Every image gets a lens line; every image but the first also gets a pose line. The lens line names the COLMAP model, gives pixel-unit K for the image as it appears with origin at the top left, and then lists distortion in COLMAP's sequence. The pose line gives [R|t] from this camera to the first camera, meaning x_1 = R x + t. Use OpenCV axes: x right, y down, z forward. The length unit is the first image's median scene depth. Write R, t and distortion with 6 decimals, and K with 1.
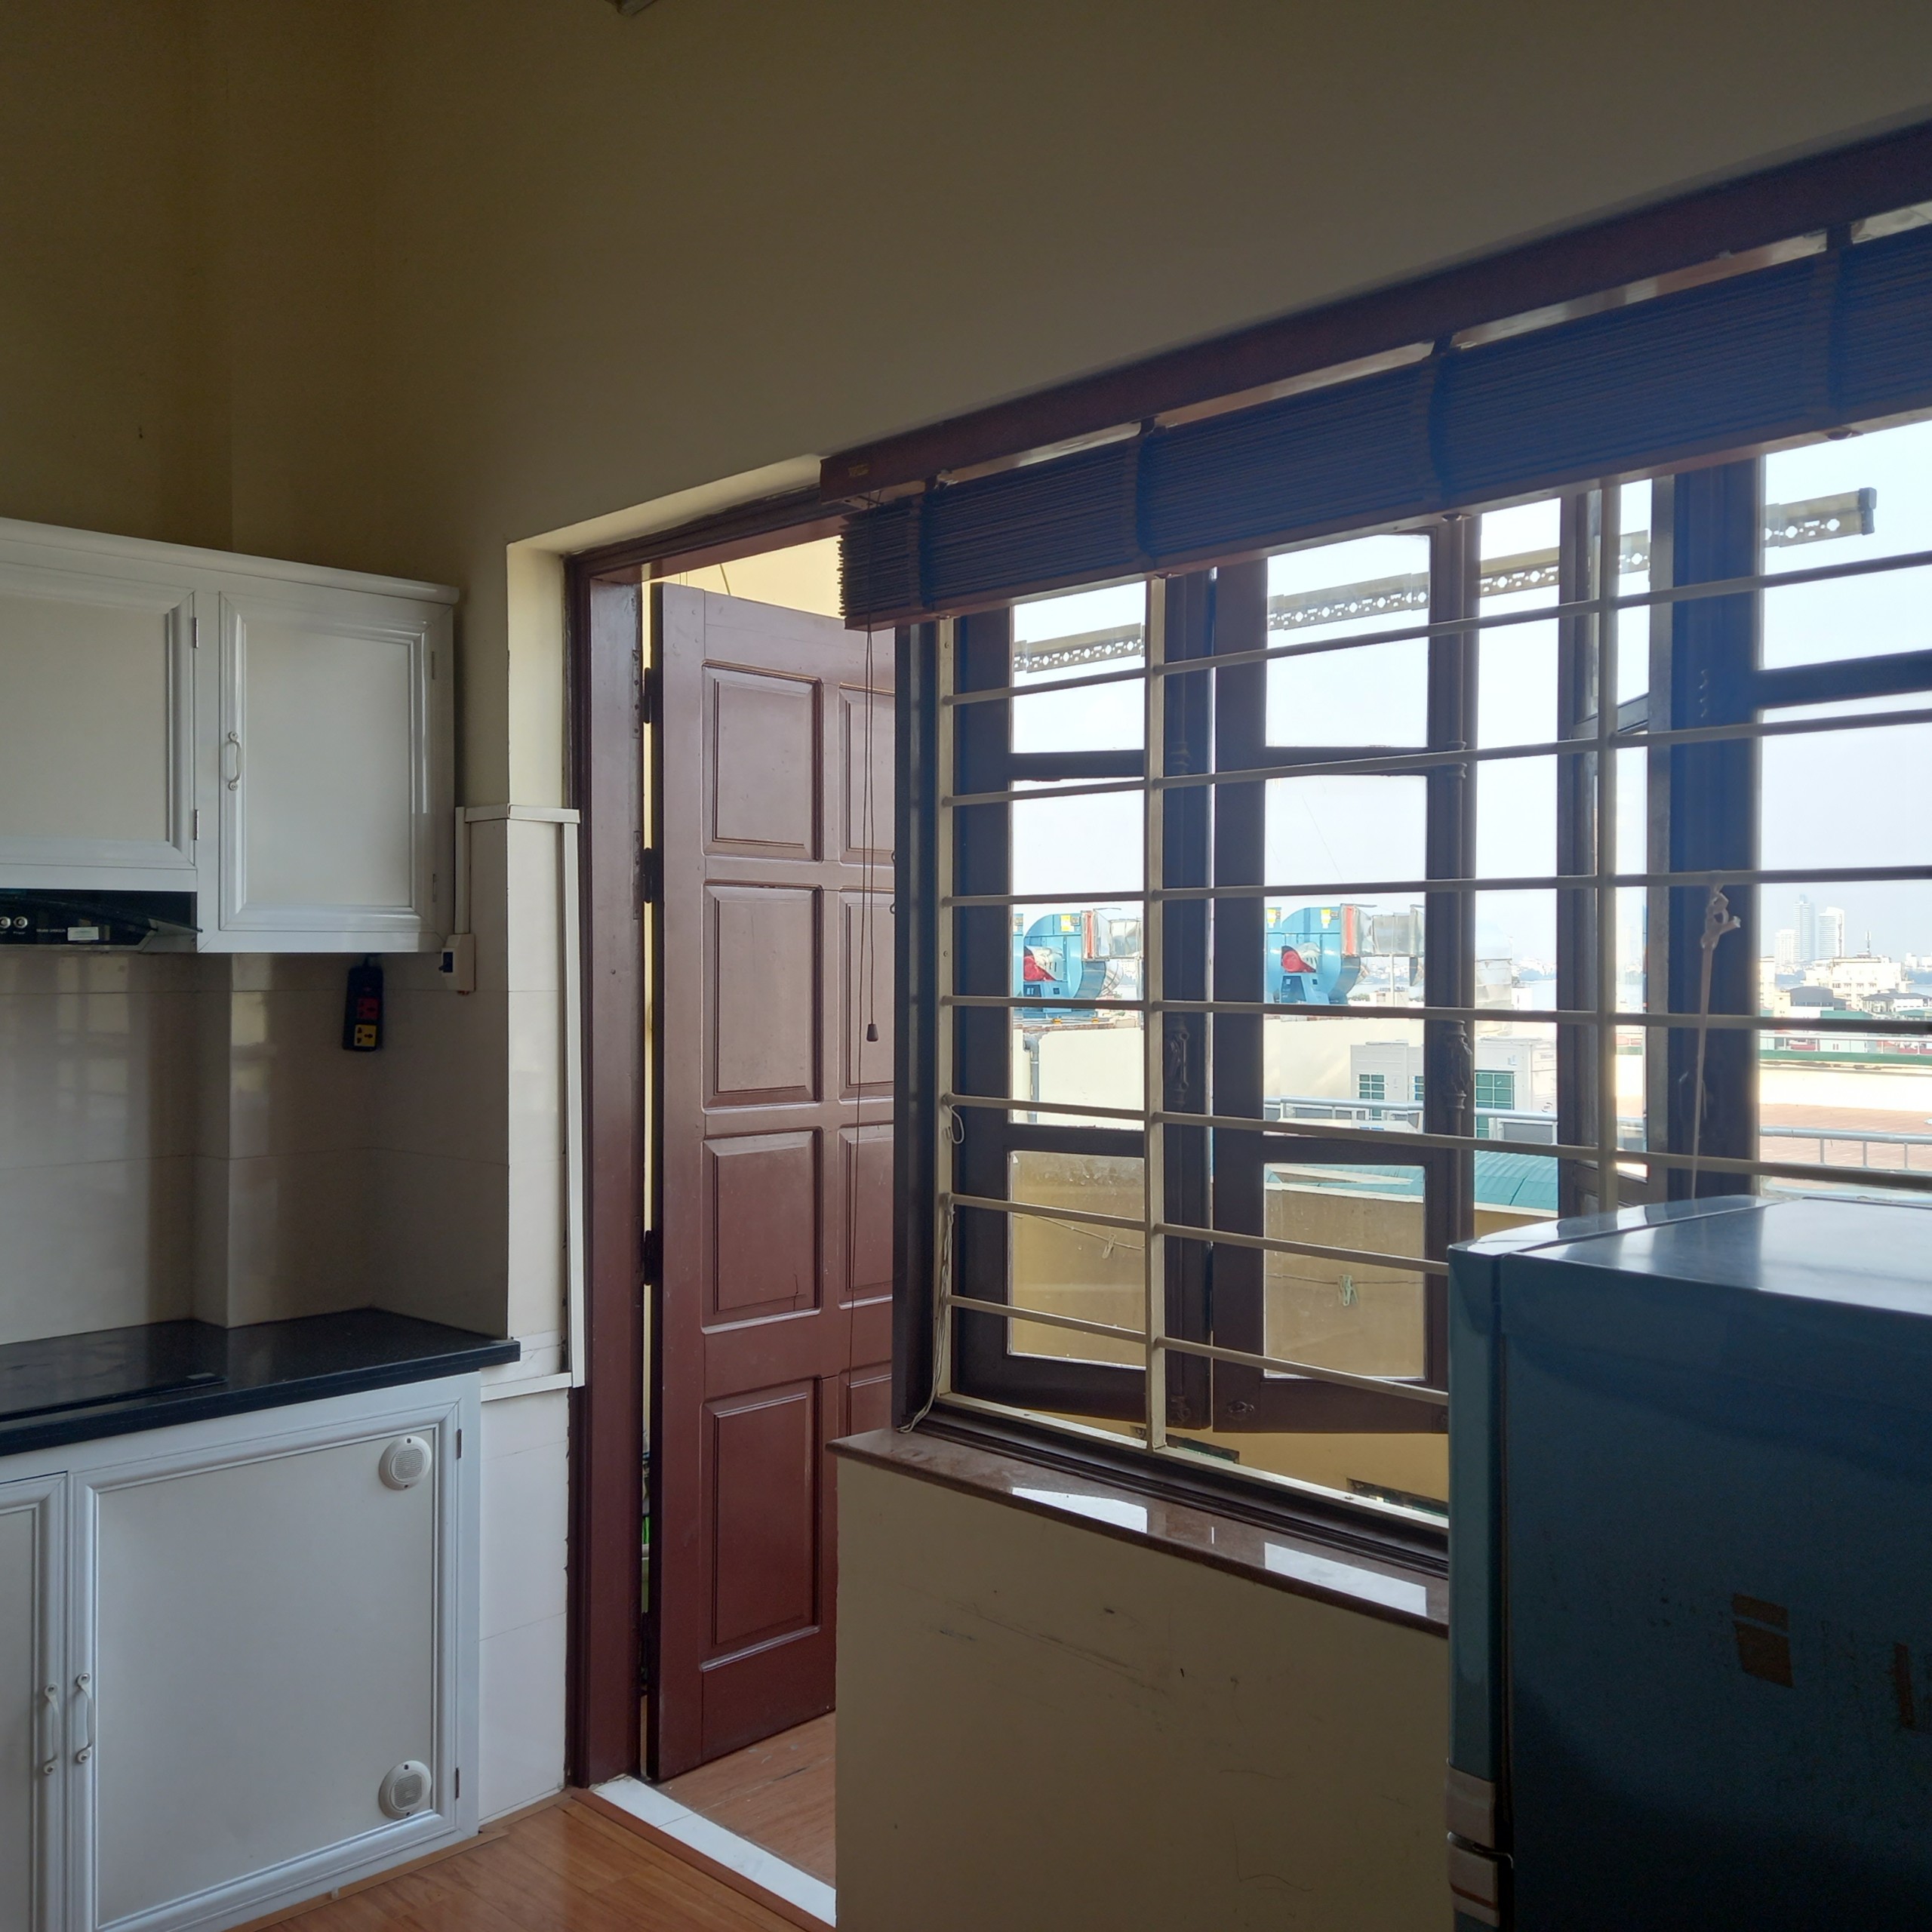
lens RADIAL K [[1882.6, 0, 968.8], [0, 1882.6, 972.4], [0, 0, 1]] dist [0.060803, -0.003756]
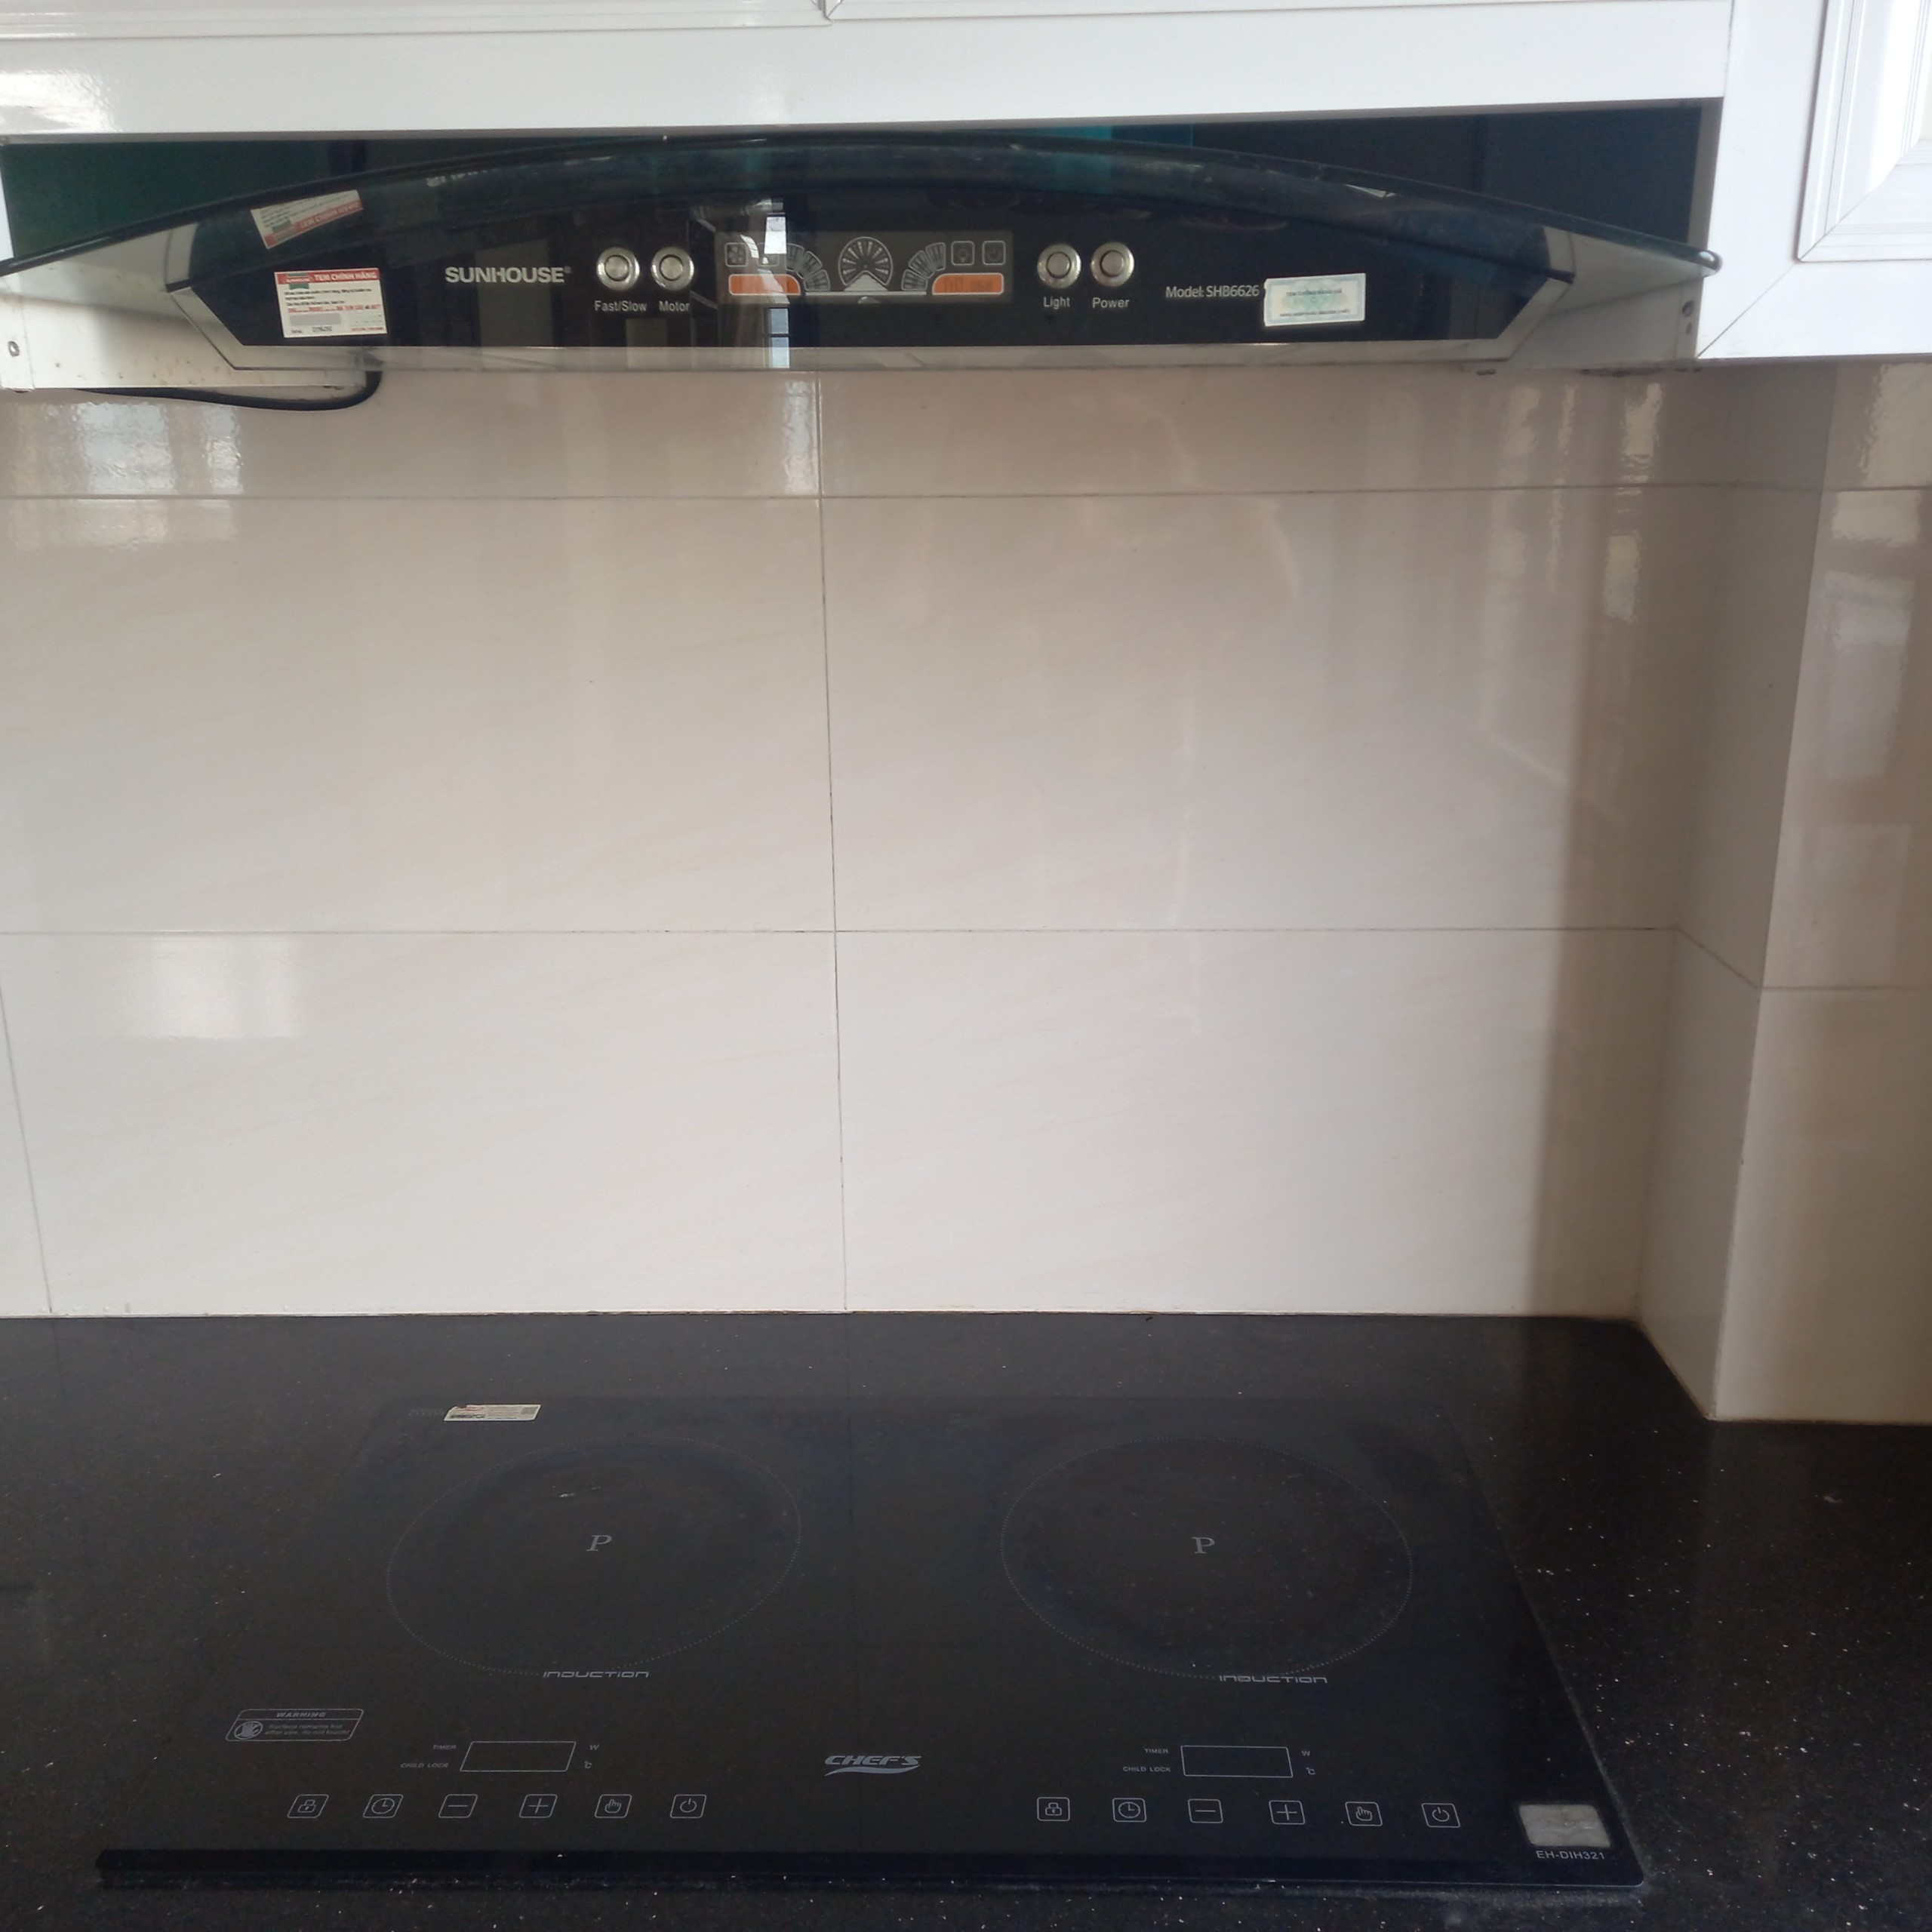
lens RADIAL K [[1882.6, 0, 968.8], [0, 1882.6, 972.4], [0, 0, 1]] dist [0.060803, -0.003756]
pose [[0.702046, 0.194092, -0.685172, -0.293364], [0.006005, 0.960494, 0.278236, -0.003363], [0.712106, -0.199449, 0.673145, 0.770595]]
